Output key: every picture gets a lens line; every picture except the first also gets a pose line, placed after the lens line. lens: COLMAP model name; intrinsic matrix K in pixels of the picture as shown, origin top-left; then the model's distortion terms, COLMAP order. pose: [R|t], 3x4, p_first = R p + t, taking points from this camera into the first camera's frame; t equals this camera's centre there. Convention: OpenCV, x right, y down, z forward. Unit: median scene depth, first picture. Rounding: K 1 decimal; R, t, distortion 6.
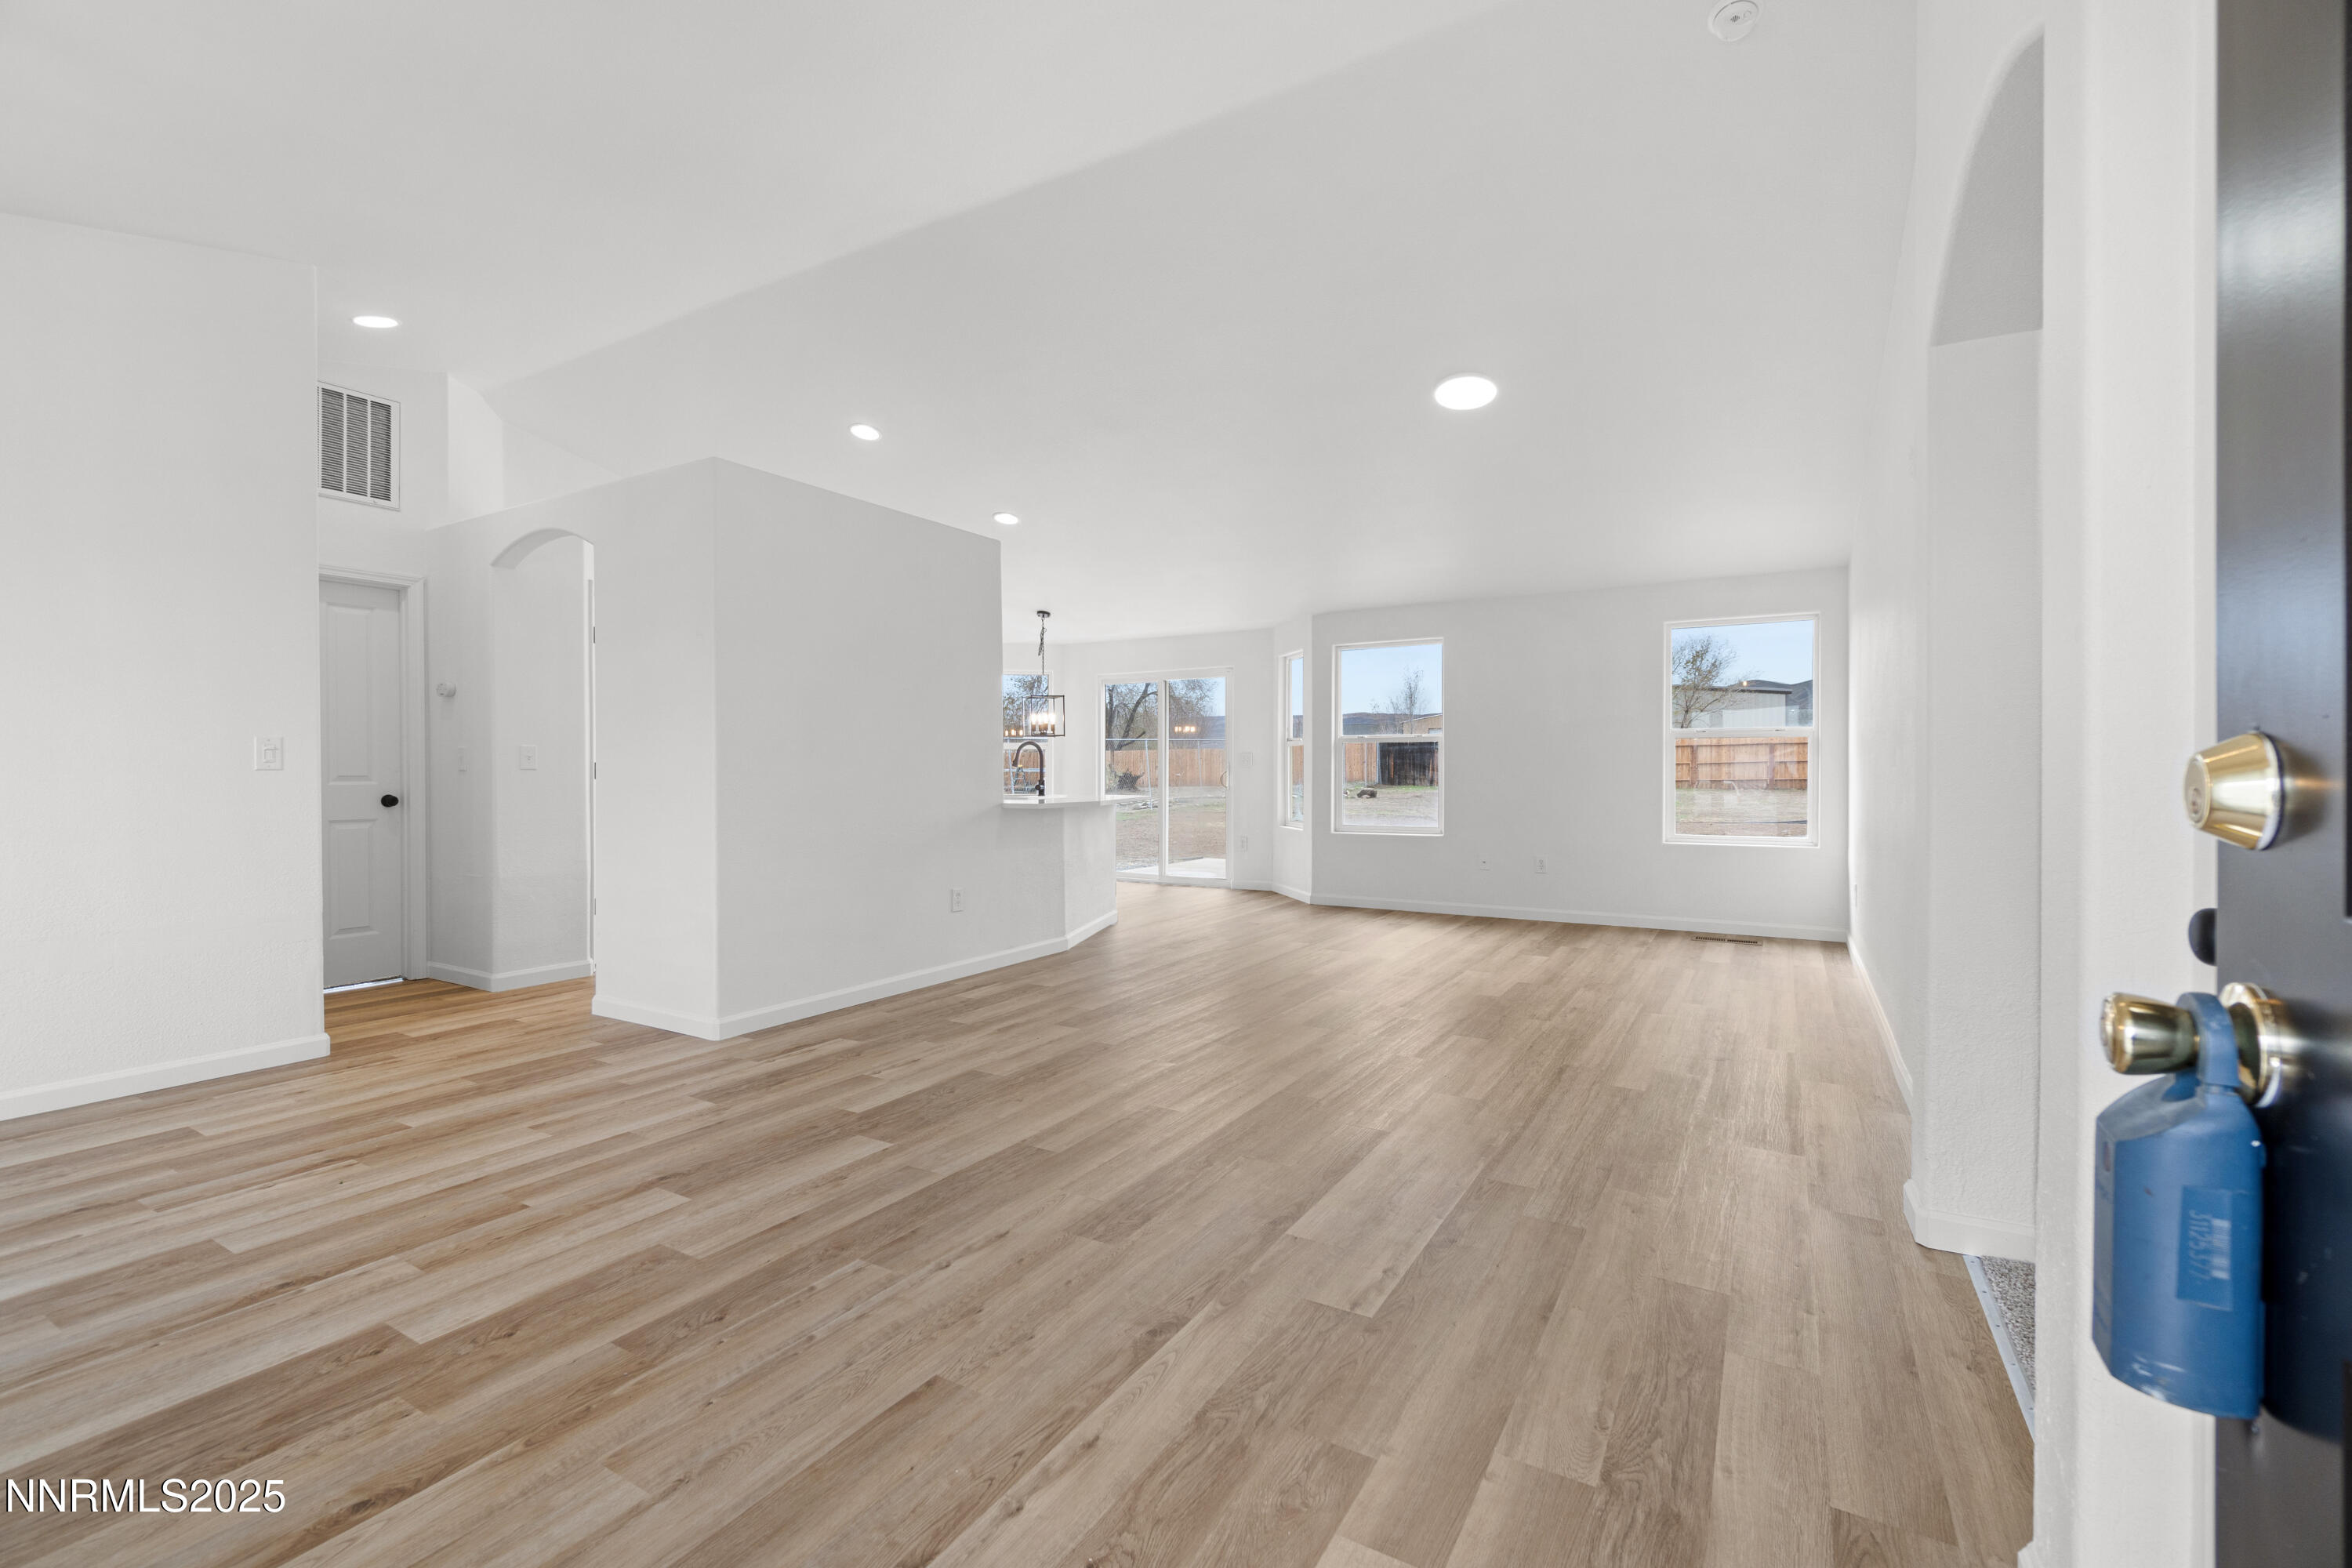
lens RADIAL K [[1007.1, 0, 1165.3], [0, 1007.1, 779.5], [0, 0, 1]] dist [0.000224, 0.000739]
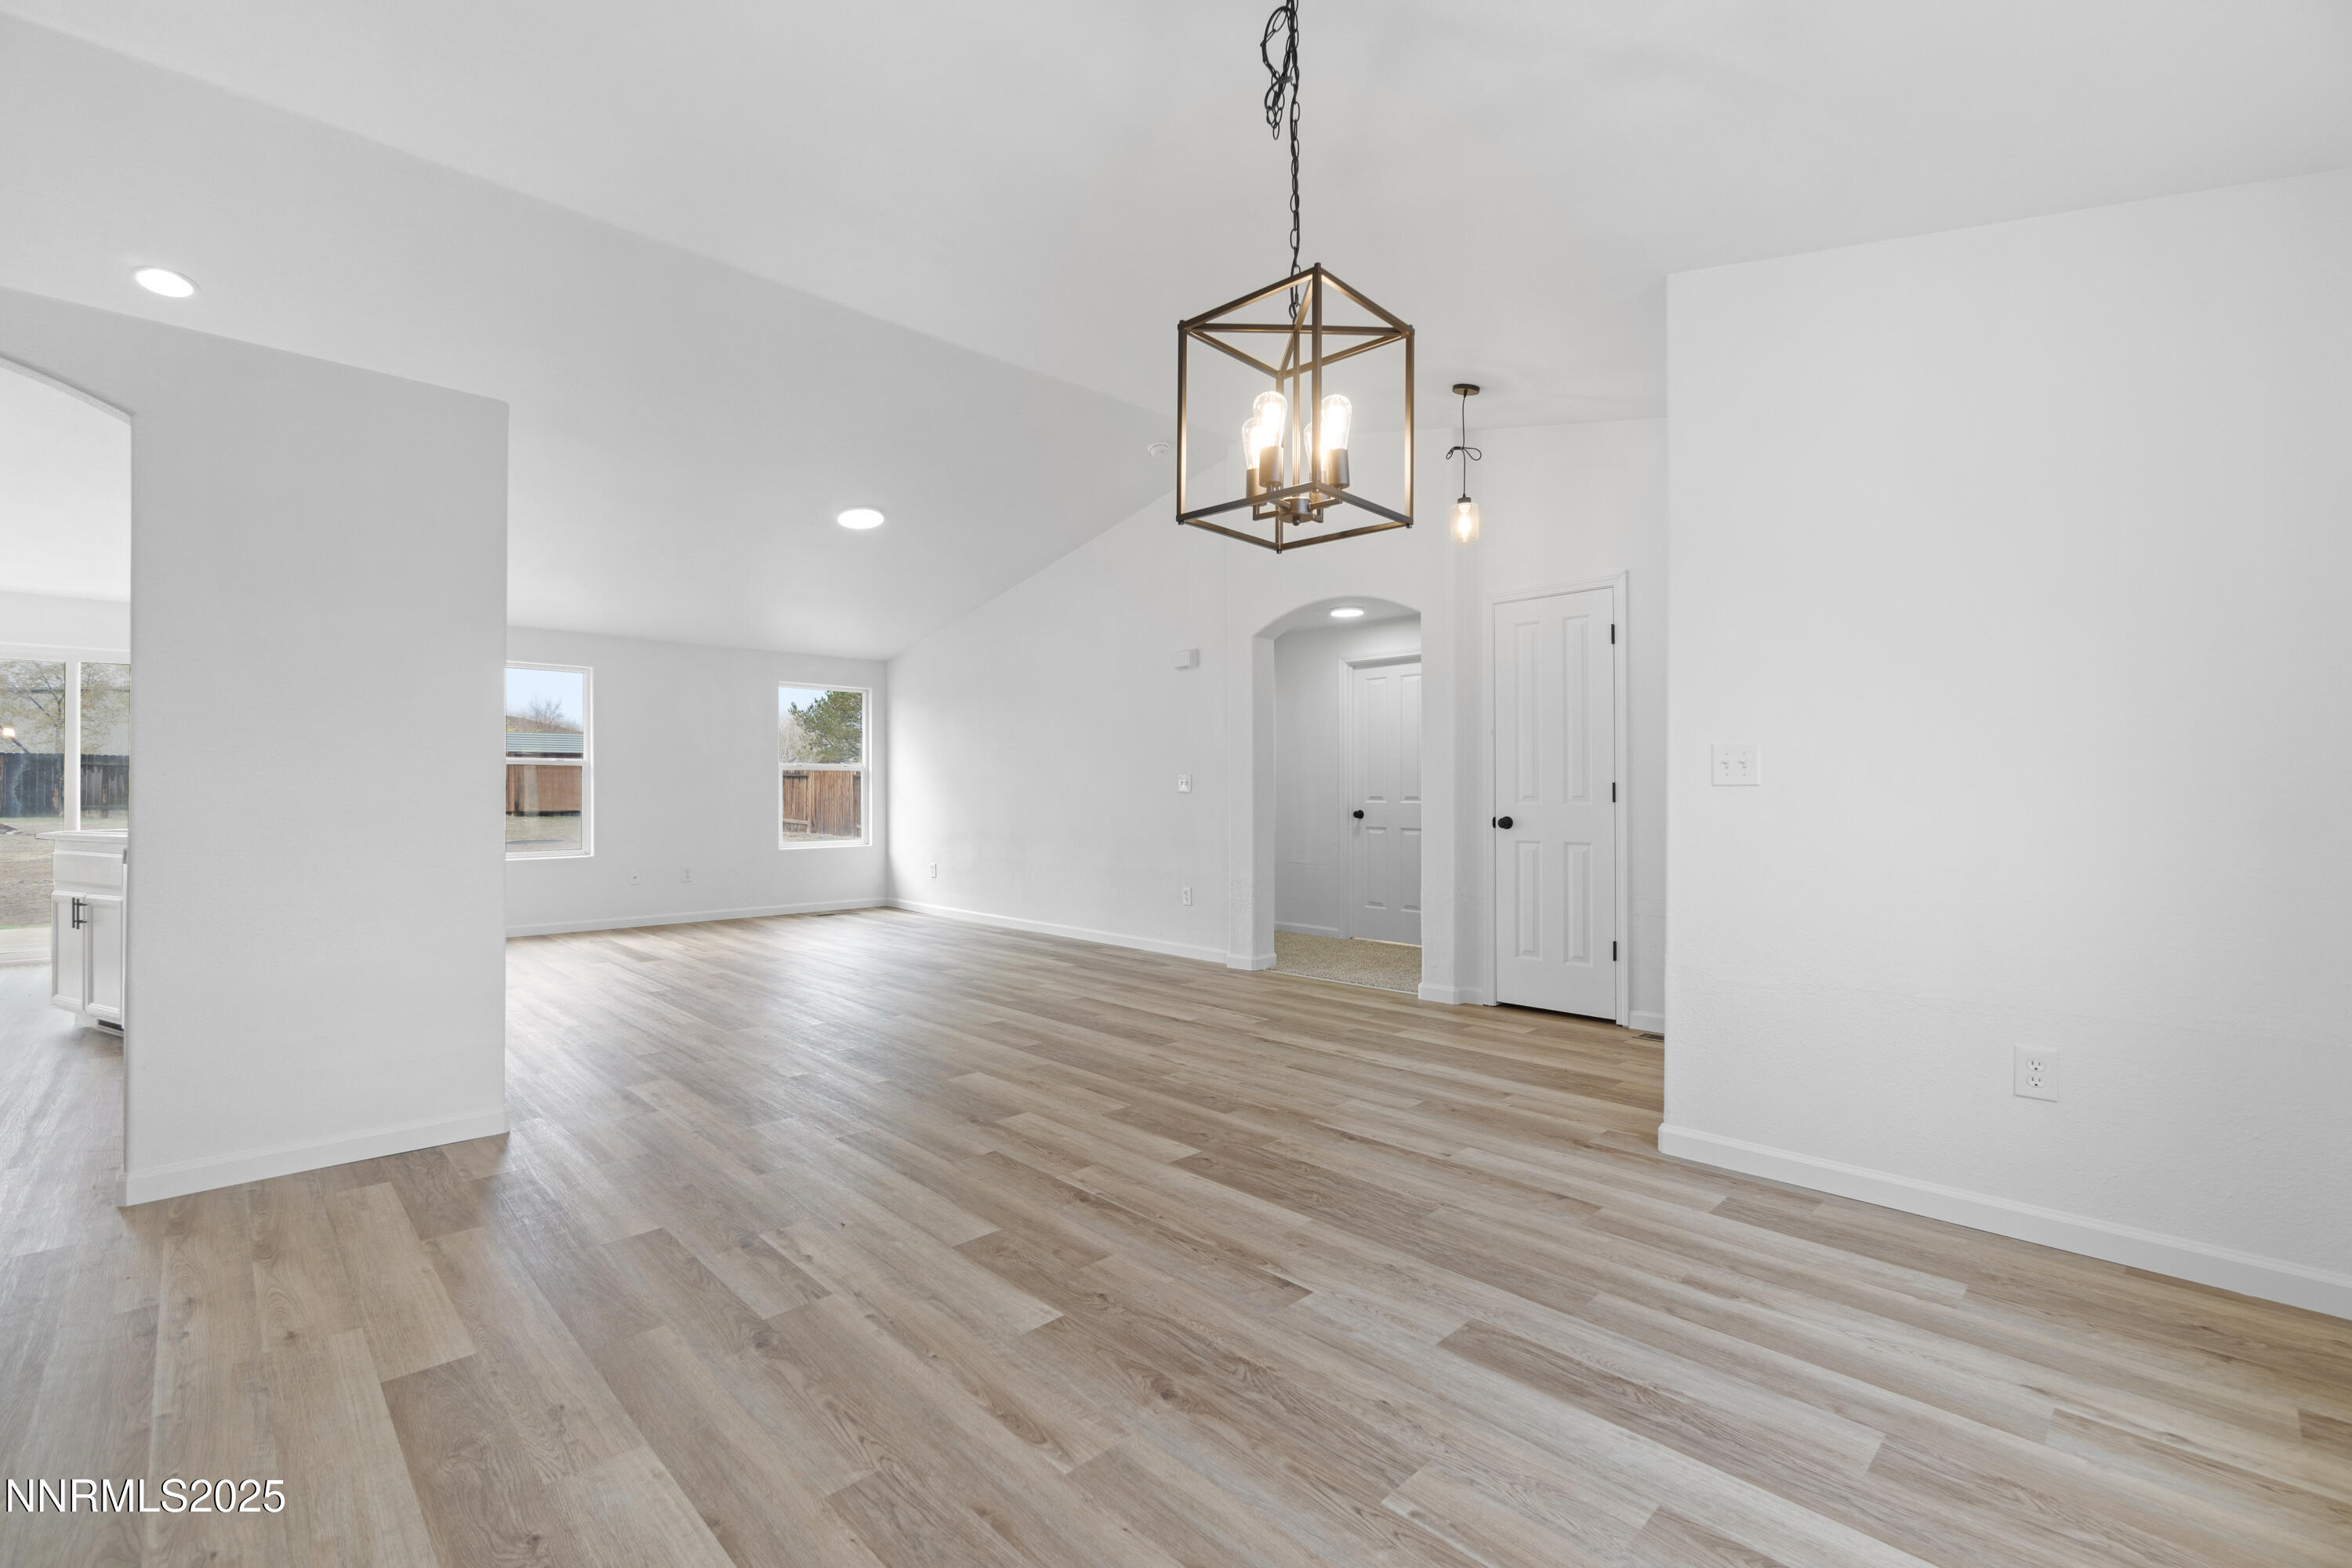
lens RADIAL K [[1007.1, 0, 1165.3], [0, 1007.1, 779.5], [0, 0, 1]] dist [0.000224, 0.000739]
pose [[0.251329, 0.021367, 0.967666, -1.929716], [0.001355, 0.999748, -0.022428, 0.009908], [-0.967901, 0.006948, 0.251237, 0.549552]]
